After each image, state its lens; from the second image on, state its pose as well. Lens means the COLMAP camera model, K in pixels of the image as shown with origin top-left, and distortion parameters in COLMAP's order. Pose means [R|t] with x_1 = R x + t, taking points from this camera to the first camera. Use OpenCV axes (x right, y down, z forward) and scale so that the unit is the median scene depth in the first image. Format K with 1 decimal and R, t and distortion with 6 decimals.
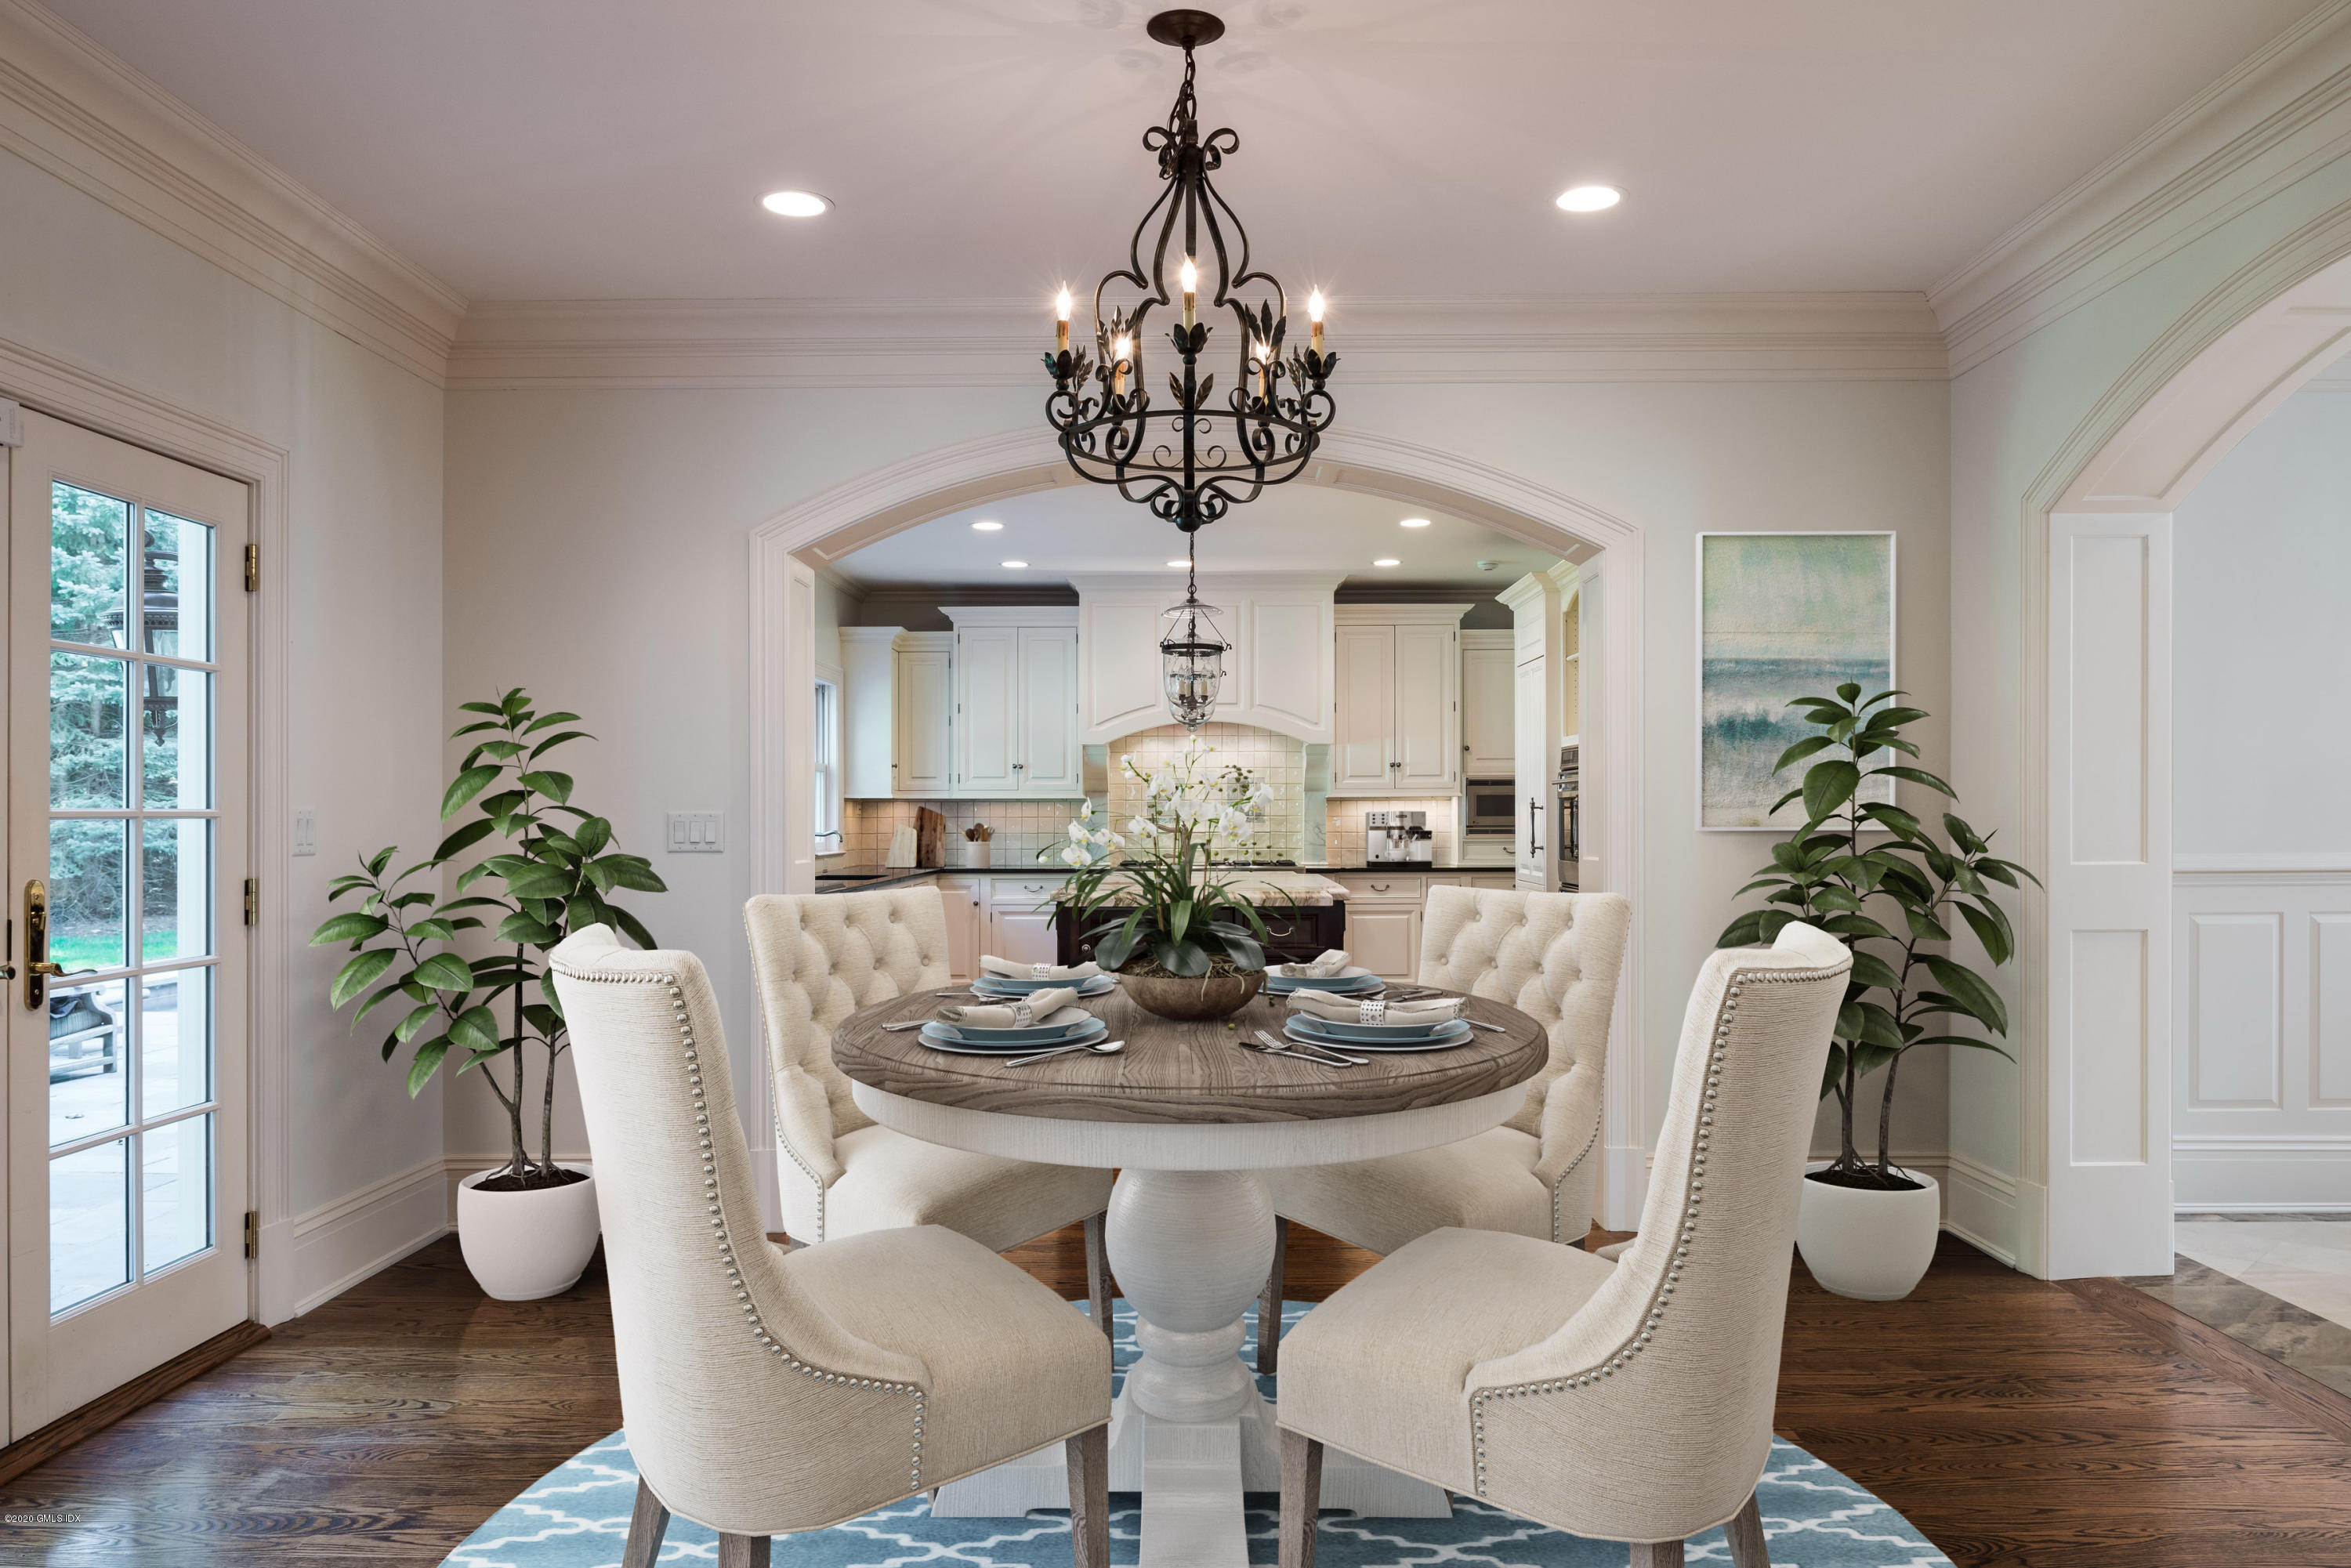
lens RADIAL K [[1638.8, 0, 1175.5], [0, 1638.8, 784.0], [0, 0, 1]] dist [-0.000629, 0.000019]
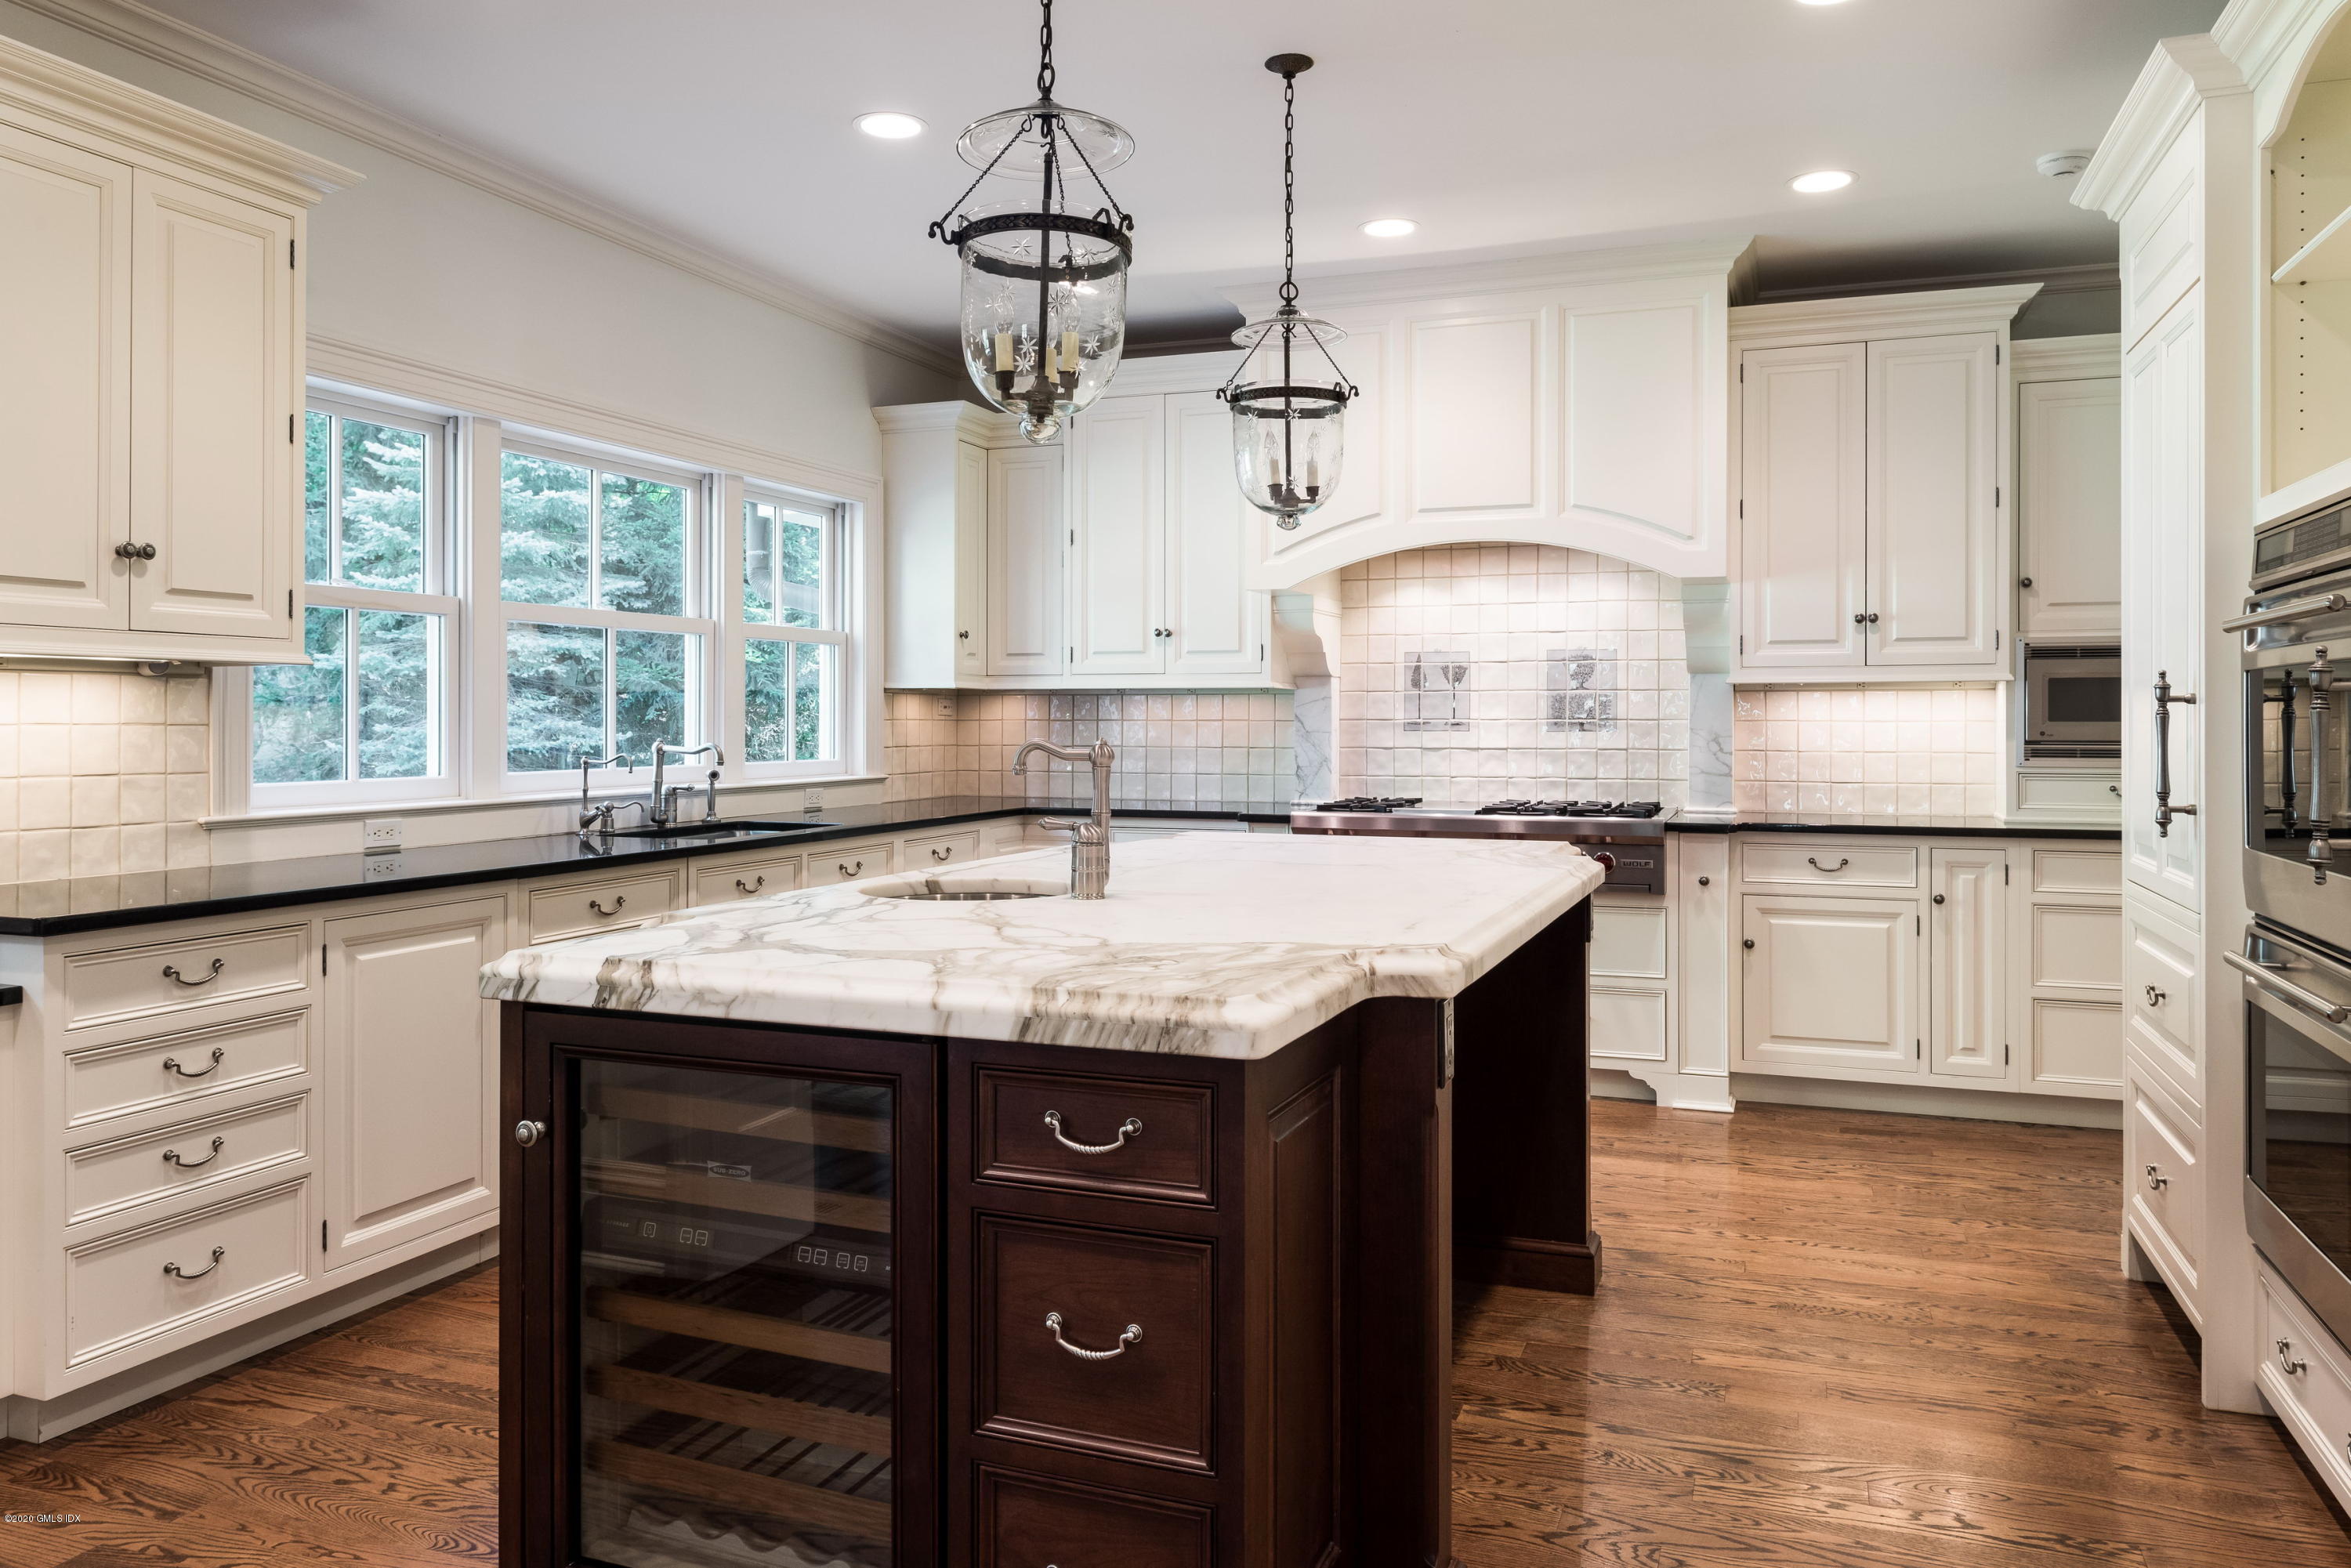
lens RADIAL K [[1631.9, 0, 1181.2], [0, 1631.9, 699.0], [0, 0, 1]] dist [-0.003917, 0.001406]
pose [[0.940742, -0.000809, -0.339123, 0.106177], [0.003352, 0.999970, 0.006913, 0.008830], [0.339107, -0.007640, 0.940717, 0.458573]]
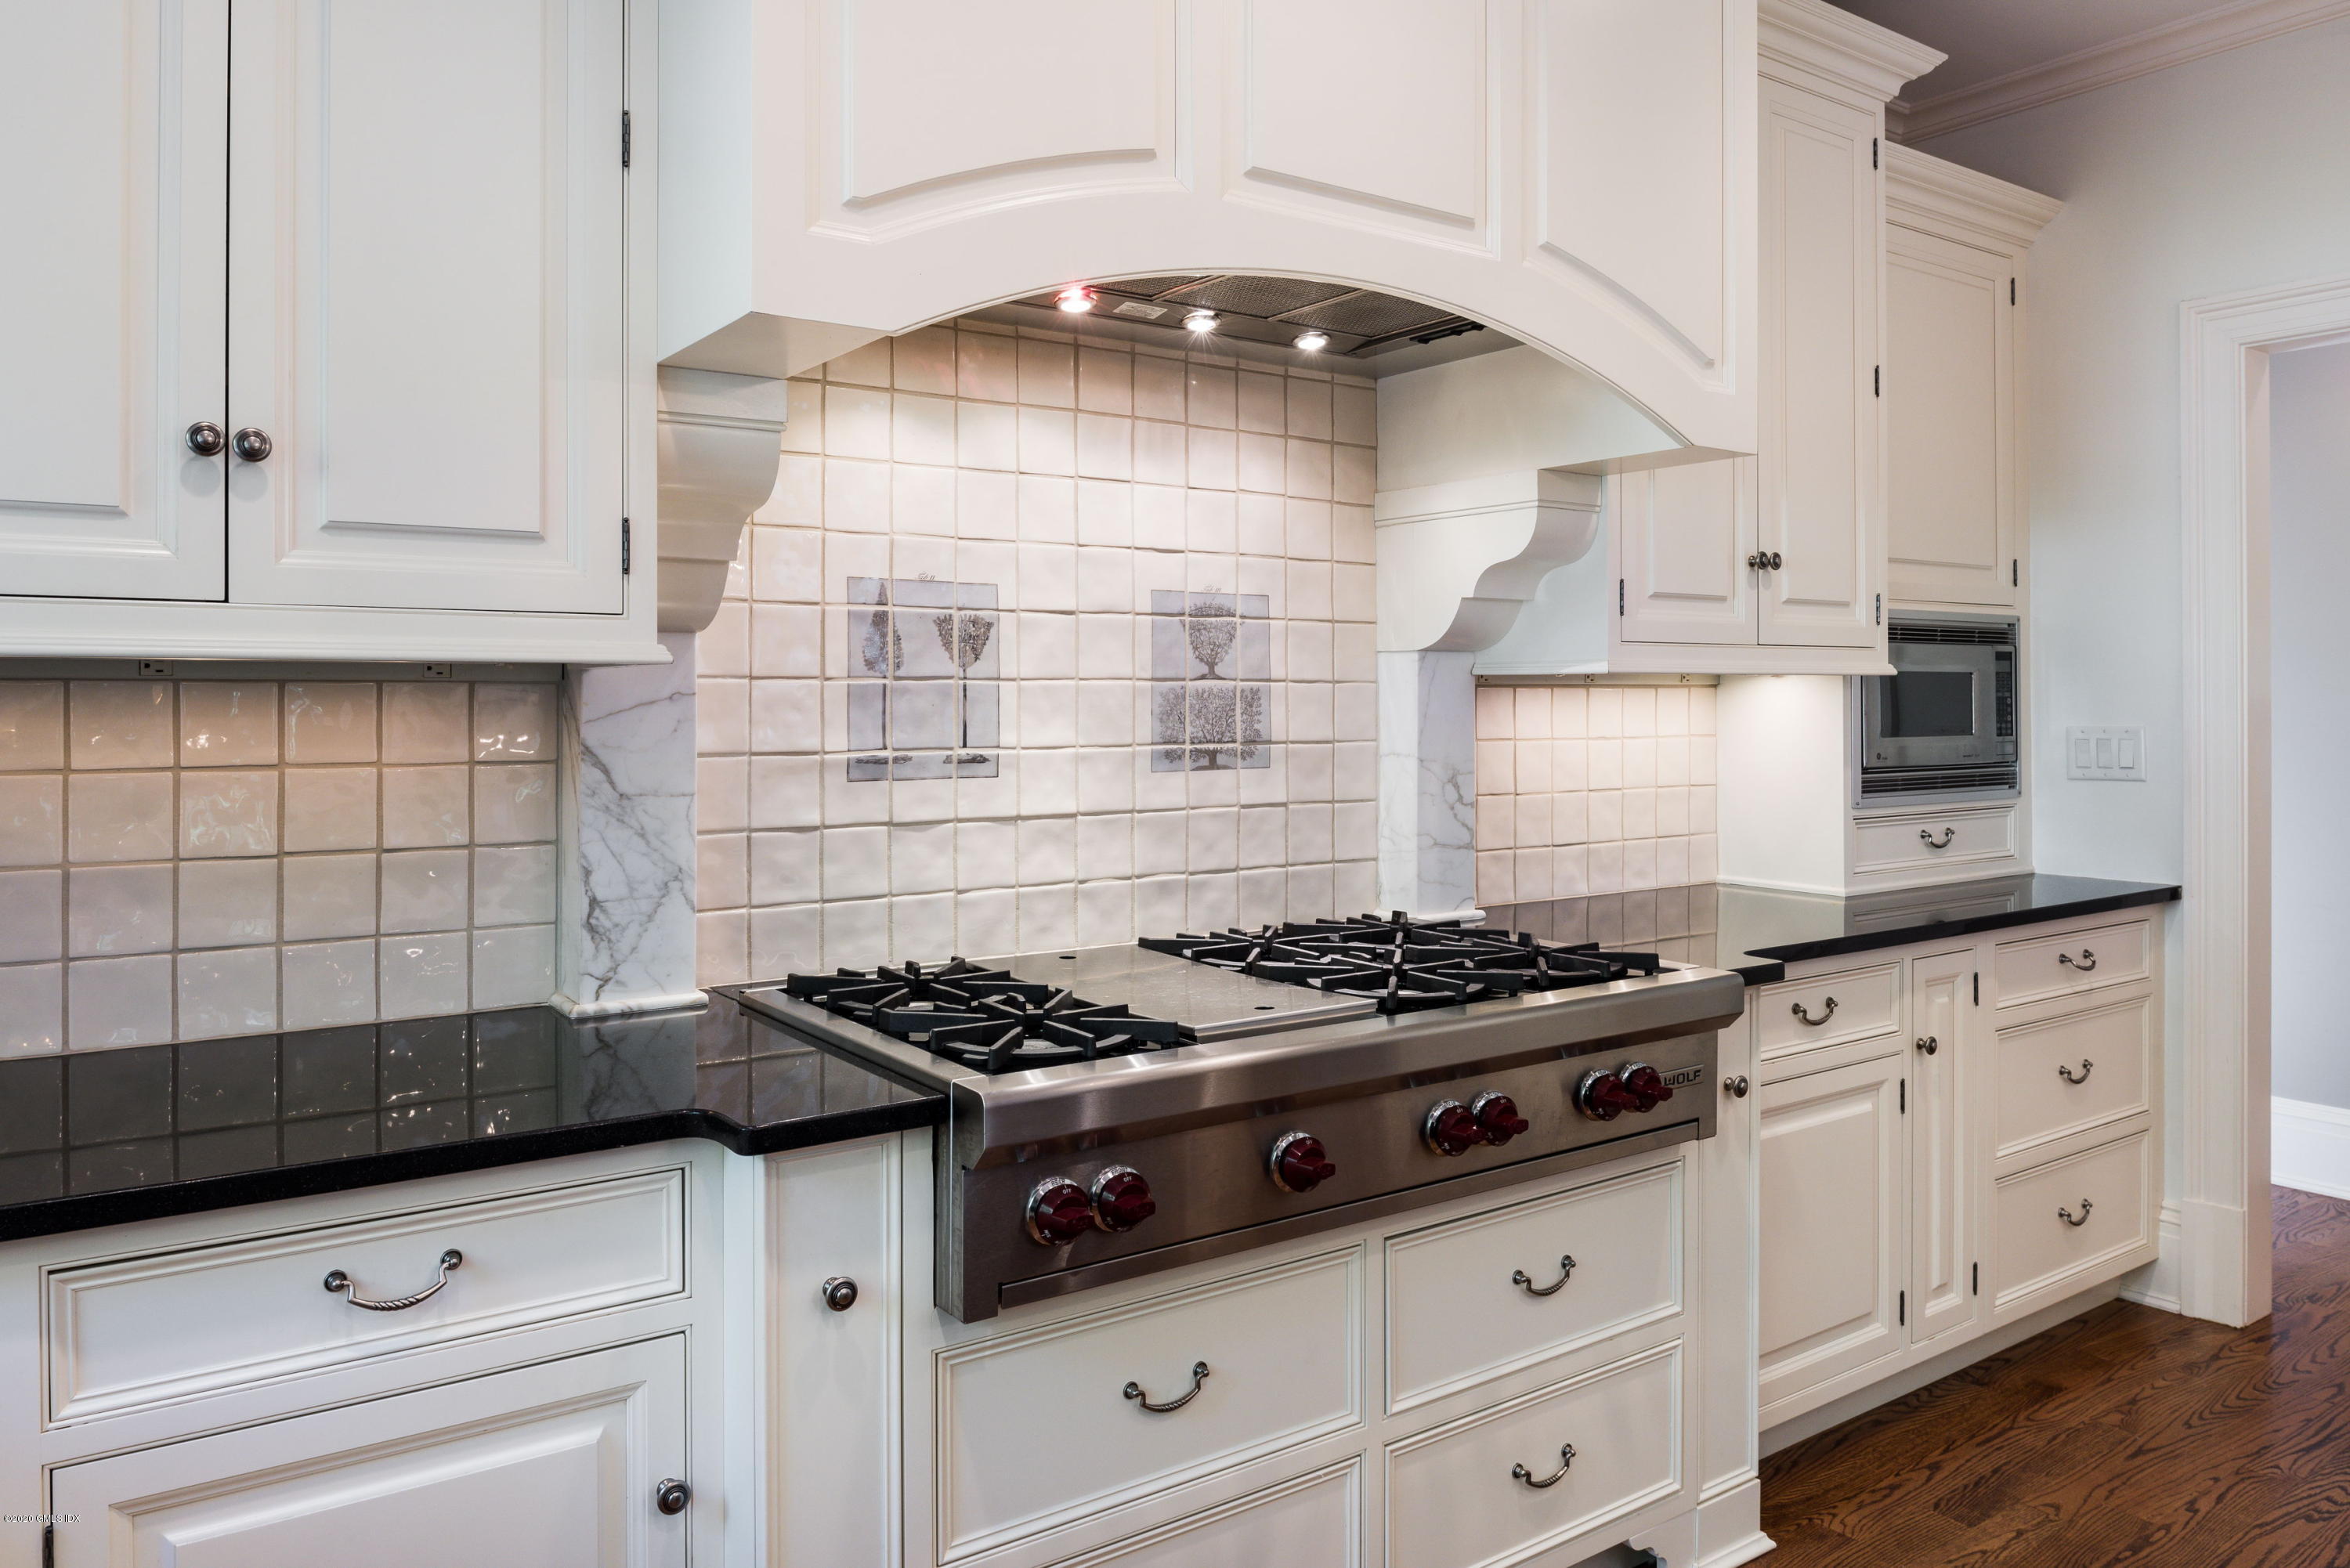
lens RADIAL K [[1631.2, 0, 1180.7], [0, 1631.2, 699.1], [0, 0, 1]] dist [-0.003917, 0.001406]
pose [[0.805829, 0.001868, 0.592146, -0.114771], [-0.012059, 0.999839, 0.013256, 0.009707], [-0.592026, -0.017823, 0.805722, 0.831108]]
